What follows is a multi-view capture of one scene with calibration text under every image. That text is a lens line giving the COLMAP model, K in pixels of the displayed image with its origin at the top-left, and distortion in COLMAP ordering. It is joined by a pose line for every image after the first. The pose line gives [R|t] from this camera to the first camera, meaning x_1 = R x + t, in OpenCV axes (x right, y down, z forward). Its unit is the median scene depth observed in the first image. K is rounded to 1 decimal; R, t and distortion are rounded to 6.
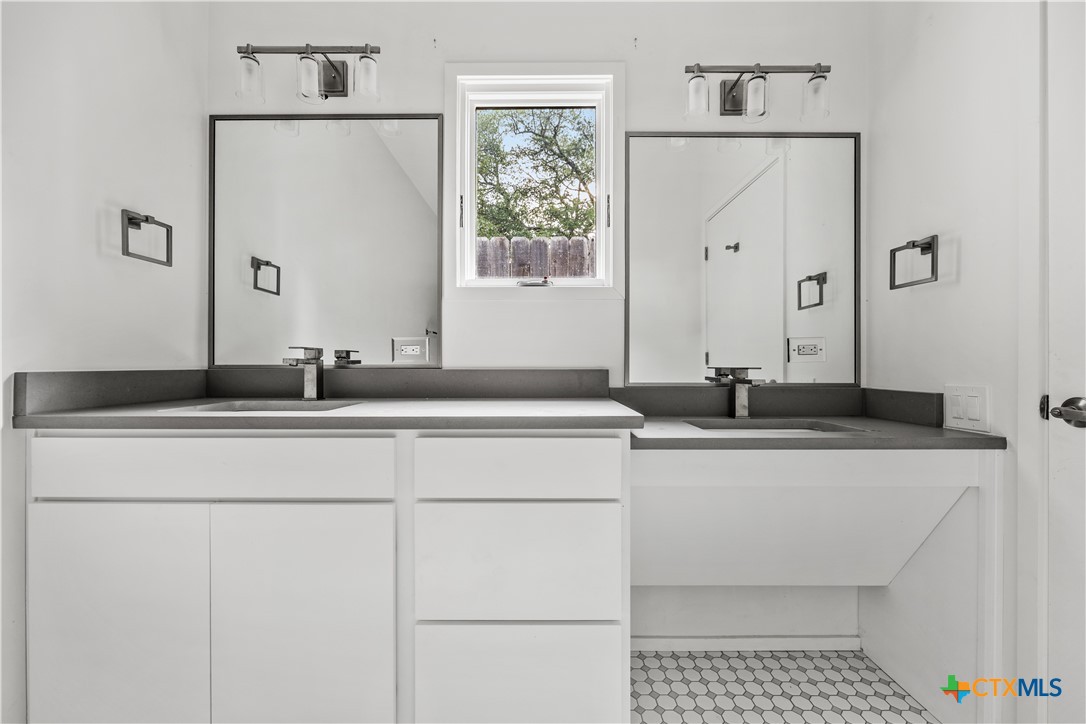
lens RADIAL K [[434.8, 0, 540.8], [0, 434.8, 367.8], [0, 0, 1]] dist [-0.000721, -0.000234]
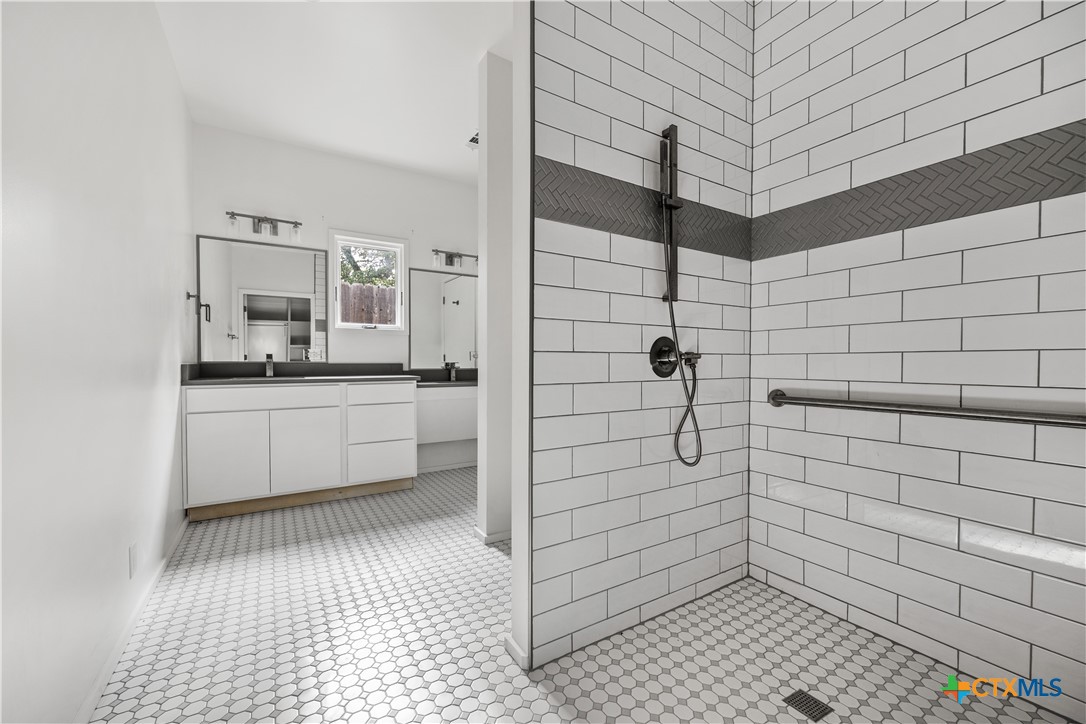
lens RADIAL K [[434.2, 0, 543.4], [0, 434.2, 365.9], [0, 0, 1]] dist [-0.005911, 0.000467]
pose [[0.842398, -0.004485, 0.538837, -0.510481], [0.002301, 0.999986, 0.004726, 0.008208], [-0.538850, -0.002741, 0.842397, -1.549149]]
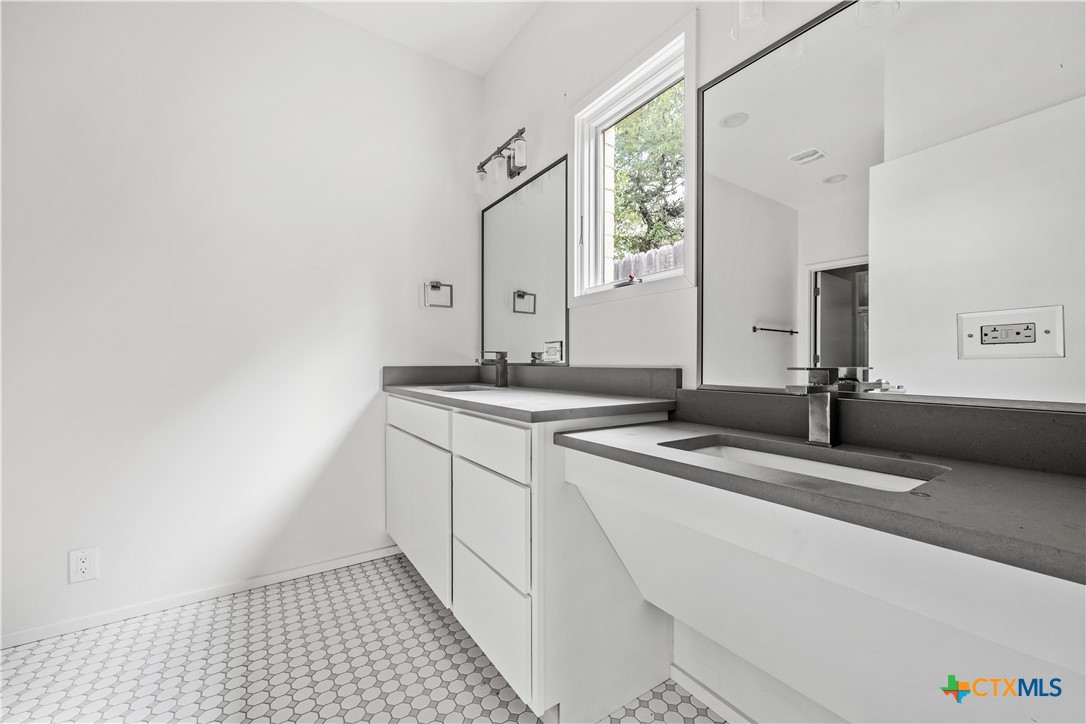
lens RADIAL K [[448.6, 0, 543.0], [0, 448.6, 362.0], [0, 0, 1]] dist [0.002914, 0.000009]
pose [[0.547936, -0.001780, -0.836519, 0.755512], [-0.005887, 0.999965, -0.005984, -0.002331], [0.836500, 0.008204, 0.547906, 0.265441]]
